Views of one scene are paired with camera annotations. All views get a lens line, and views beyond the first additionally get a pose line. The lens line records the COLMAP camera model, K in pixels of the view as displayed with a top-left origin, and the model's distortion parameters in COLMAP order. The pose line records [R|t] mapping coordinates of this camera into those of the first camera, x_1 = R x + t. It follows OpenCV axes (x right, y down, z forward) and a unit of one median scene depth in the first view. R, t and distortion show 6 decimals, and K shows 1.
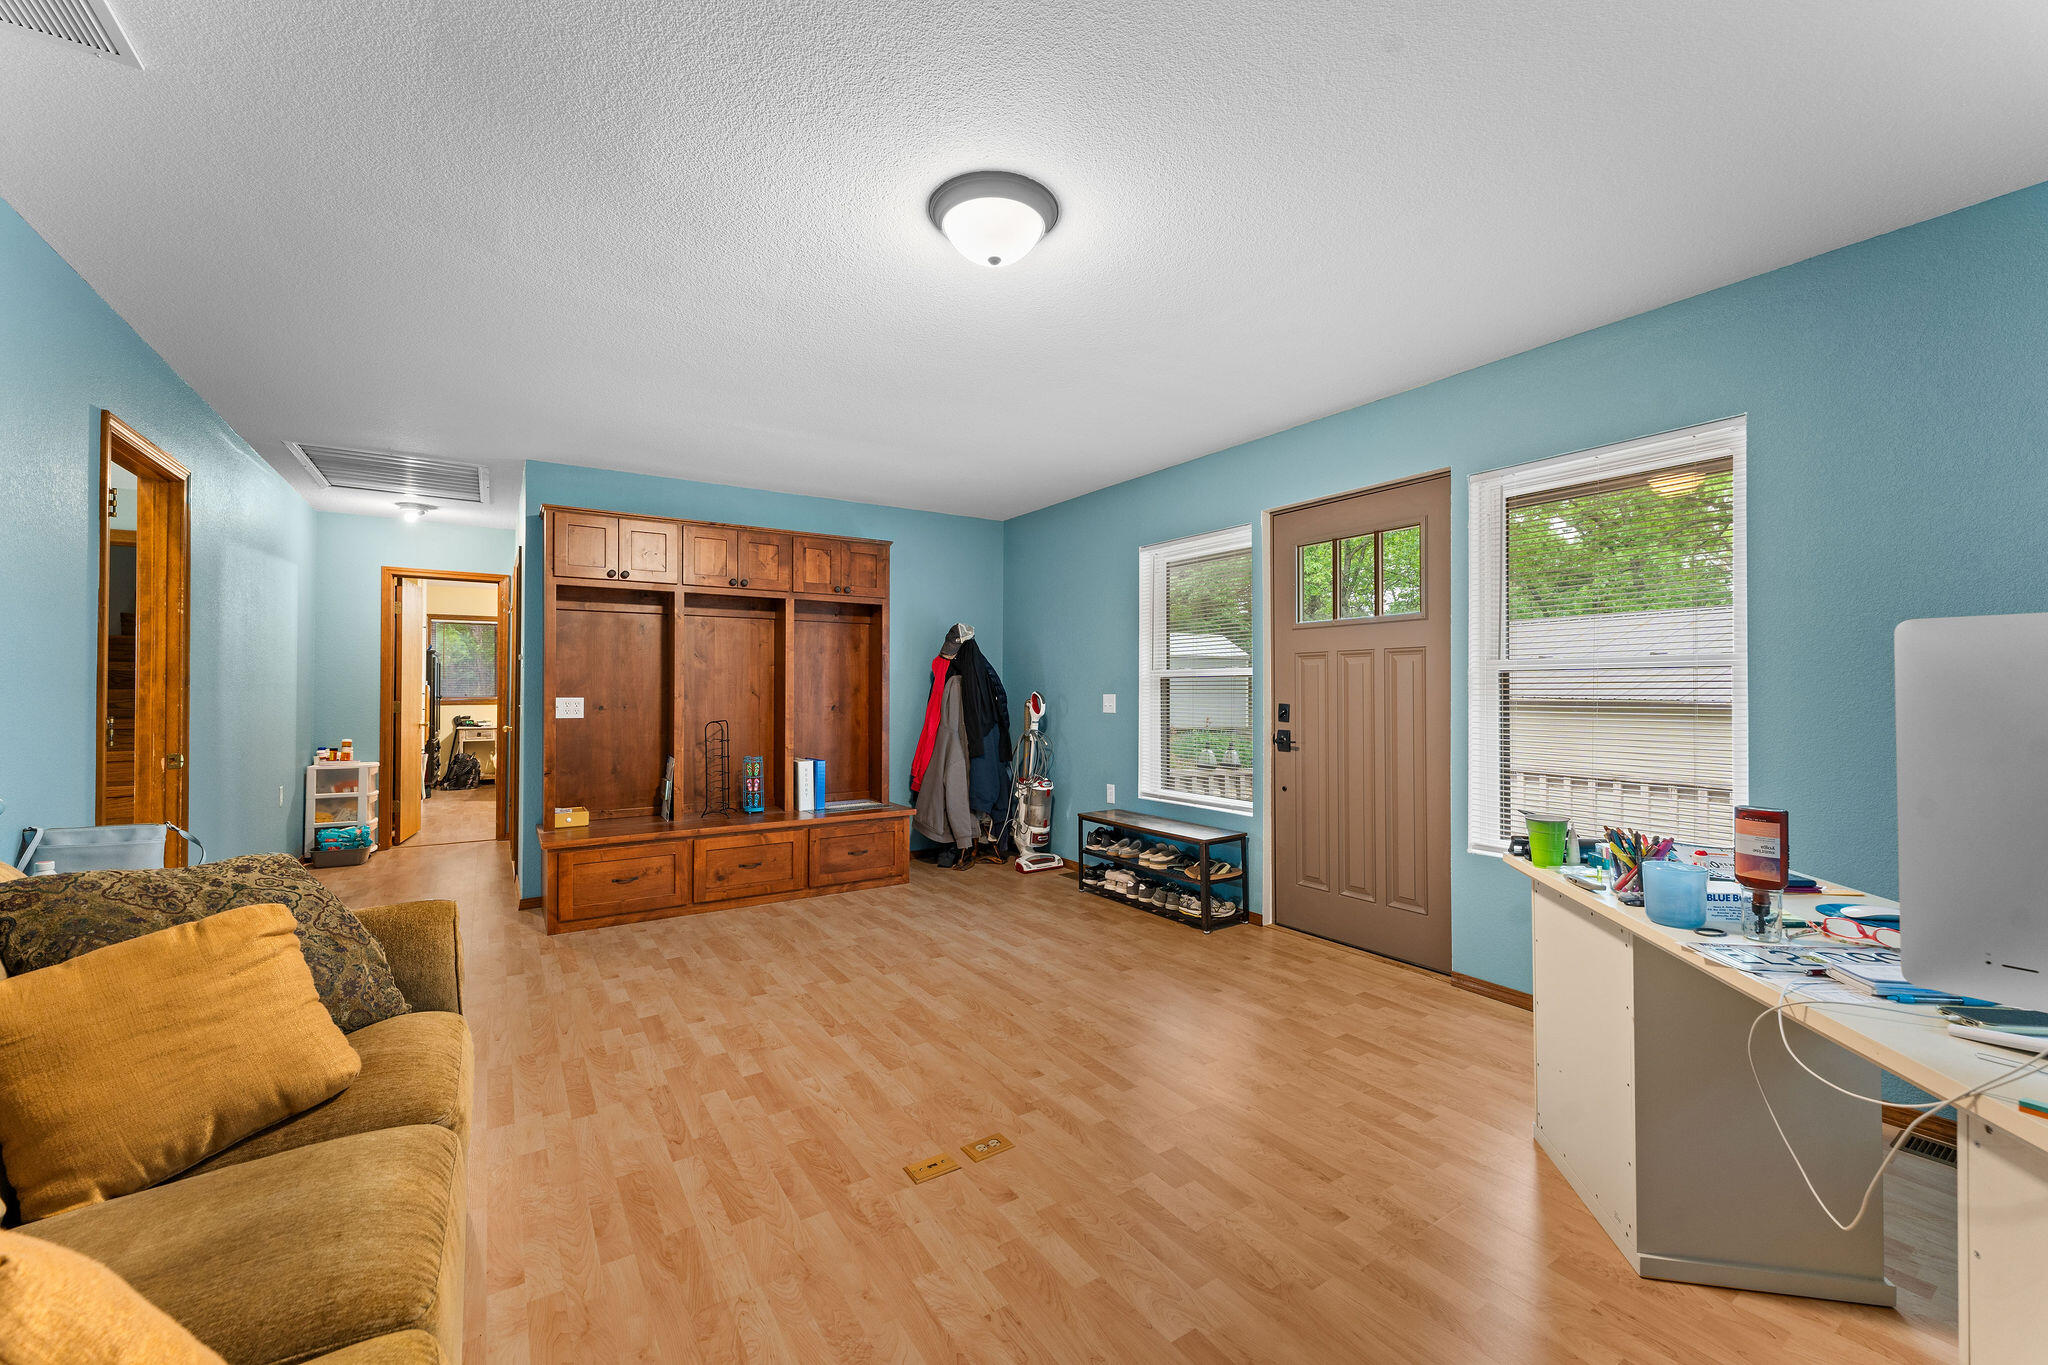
lens RADIAL K [[811.8, 0, 1020.2], [0, 811.8, 680.6], [0, 0, 1]] dist [0.002144, -0.000136]
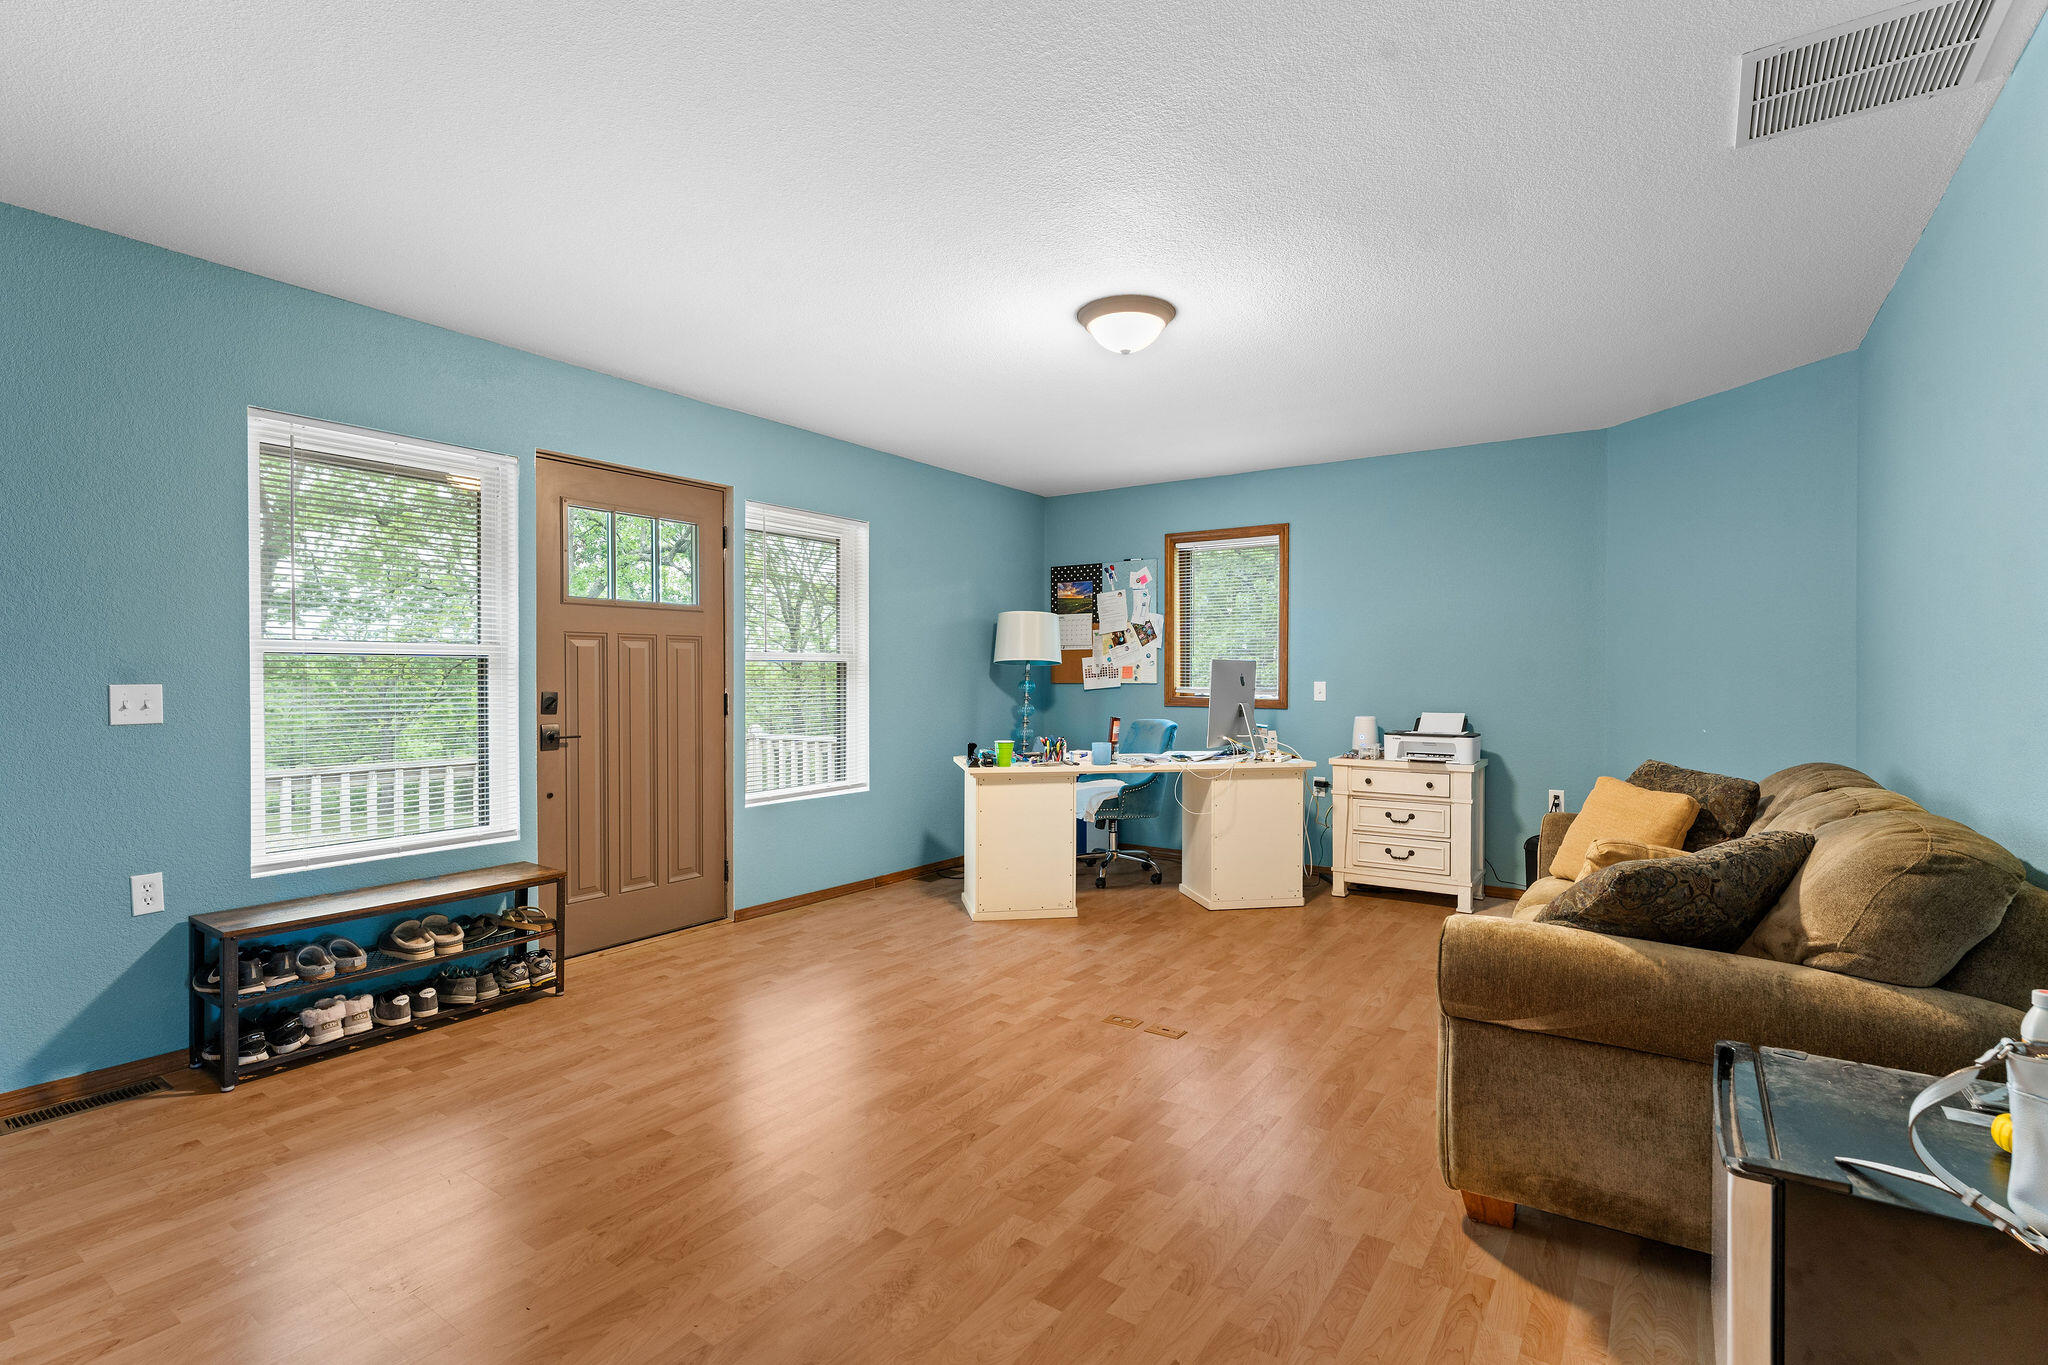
lens RADIAL K [[960.3, 0, 1021.7], [0, 960.3, 684.7], [0, 0, 1]] dist [-0.001809, 0.000392]
pose [[-0.379757, -0.009033, 0.925042, -0.933991], [-0.011786, 0.999918, 0.004925, 0.013150], [-0.925011, -0.009032, -0.379833, 1.152488]]
